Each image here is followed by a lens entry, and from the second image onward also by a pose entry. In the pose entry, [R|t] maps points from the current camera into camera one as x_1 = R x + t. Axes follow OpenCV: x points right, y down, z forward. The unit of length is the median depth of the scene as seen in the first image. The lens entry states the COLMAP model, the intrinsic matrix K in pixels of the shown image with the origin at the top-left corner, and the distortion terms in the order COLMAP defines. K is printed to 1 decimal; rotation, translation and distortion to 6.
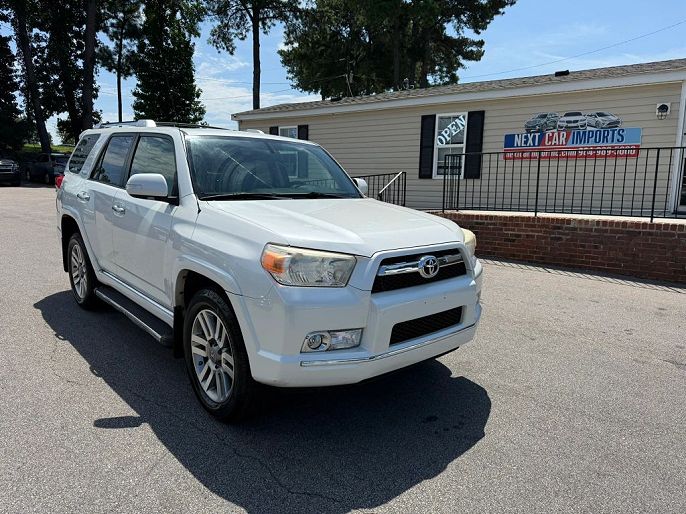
lens RADIAL K [[490.3, 0, 343.0], [0, 490.3, 257.0], [0, 0, 1]] dist [0.003875, -0.004411]
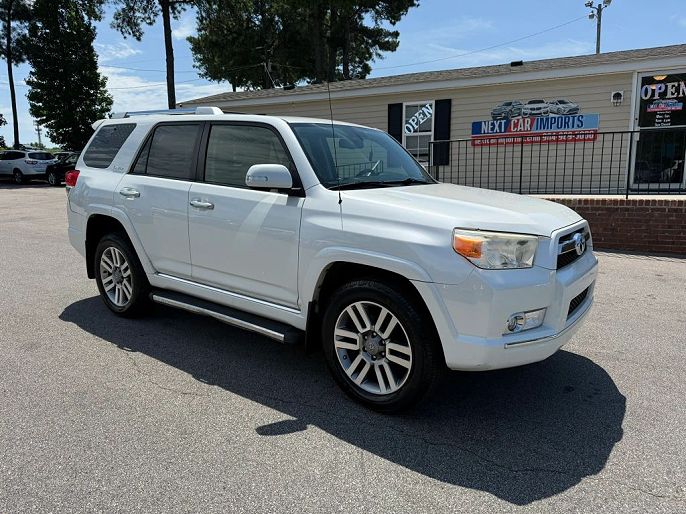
lens RADIAL K [[490.4, 0, 347.1], [0, 490.4, 255.0], [0, 0, 1]] dist [0.021628, -0.026031]
pose [[0.981426, -0.060077, 0.182194, -0.144385], [0.057564, 0.998160, 0.019059, -0.001561], [-0.183004, -0.008217, 0.983078, 0.015052]]
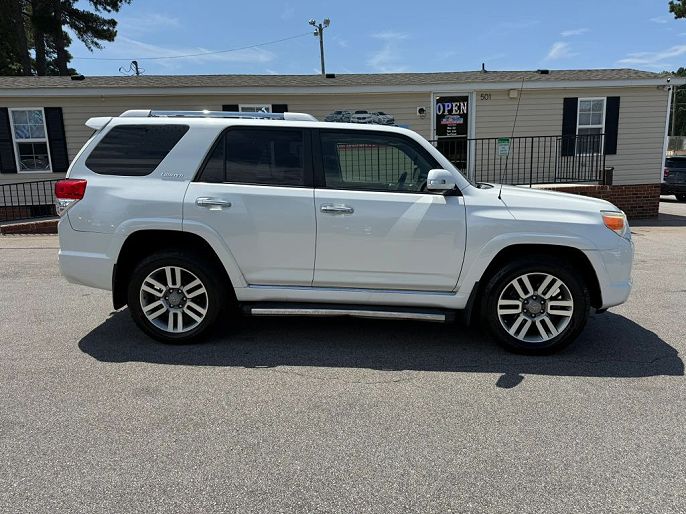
lens RADIAL K [[489.1, 0, 343.0], [0, 489.1, 257.0], [0, 0, 1]] dist [0.061092, -0.064083]
pose [[0.724425, -0.161083, 0.670269, -0.440974], [0.145717, 0.986127, 0.079502, -0.031586], [-0.673777, 0.040076, 0.737847, 0.115556]]
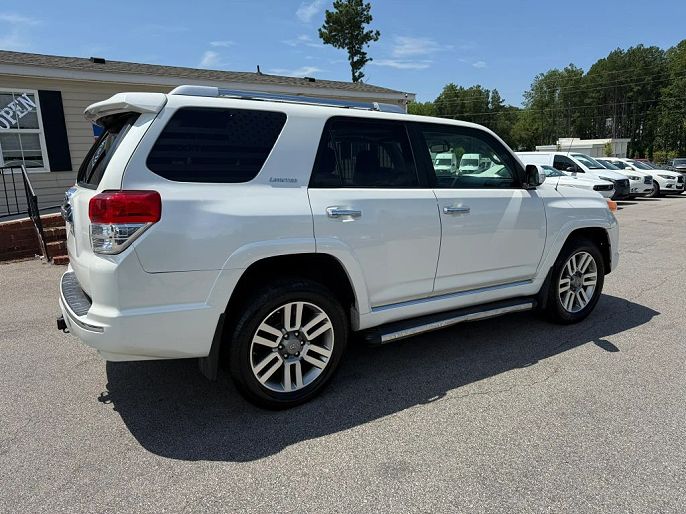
lens RADIAL K [[489.1, 0, 343.0], [0, 489.1, 257.0], [0, 0, 1]] dist [0.061092, -0.064083]
pose [[0.170482, -0.217495, 0.961058, -0.546774], [0.194552, 0.963566, 0.183551, -0.087094], [-0.965964, 0.155683, 0.206584, 0.411287]]
